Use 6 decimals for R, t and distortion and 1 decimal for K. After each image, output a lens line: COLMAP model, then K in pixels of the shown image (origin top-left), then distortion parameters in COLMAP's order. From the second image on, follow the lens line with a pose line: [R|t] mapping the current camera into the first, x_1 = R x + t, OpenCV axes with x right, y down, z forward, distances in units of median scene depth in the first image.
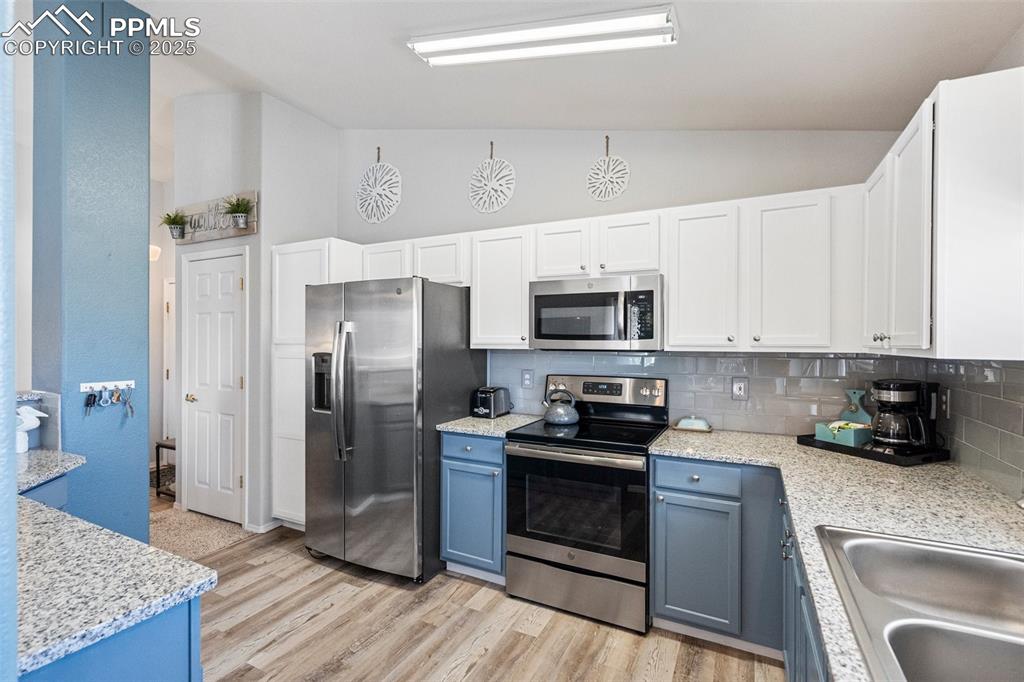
lens RADIAL K [[469.0, 0, 504.6], [0, 469.0, 344.1], [0, 0, 1]] dist [-0.004788, 0.002494]
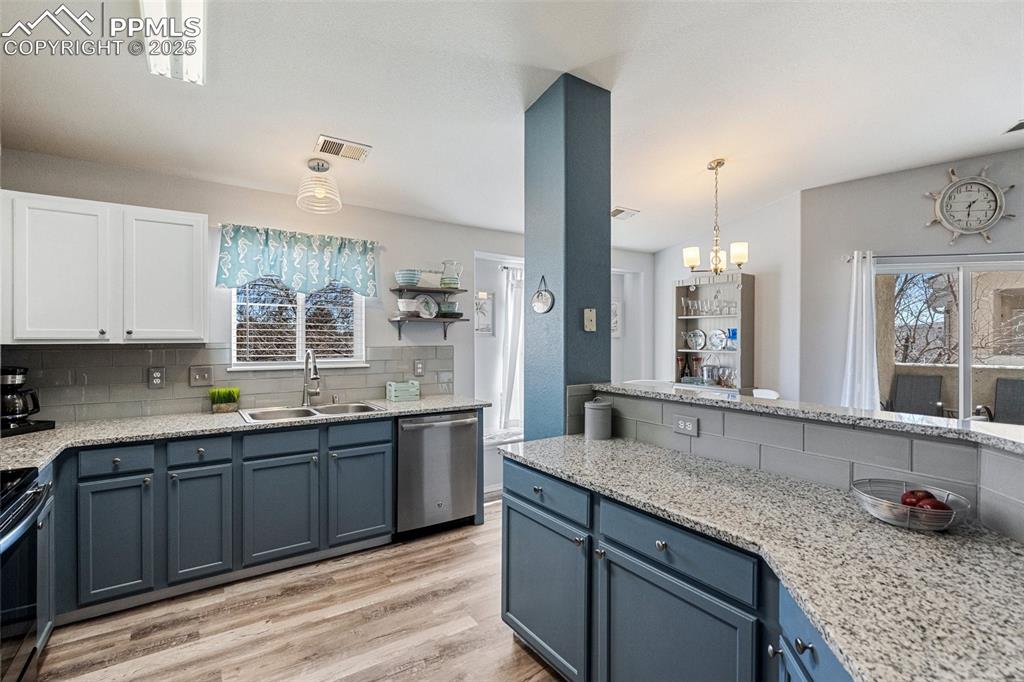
lens RADIAL K [[469.0, 0, 508.2], [0, 469.0, 340.3], [0, 0, 1]] dist [-0.004788, 0.002494]
pose [[-0.882241, -0.007761, 0.470733, -0.598735], [-0.003221, 0.999940, 0.010449, -0.003998], [-0.470786, 0.007703, -0.882214, 1.027881]]
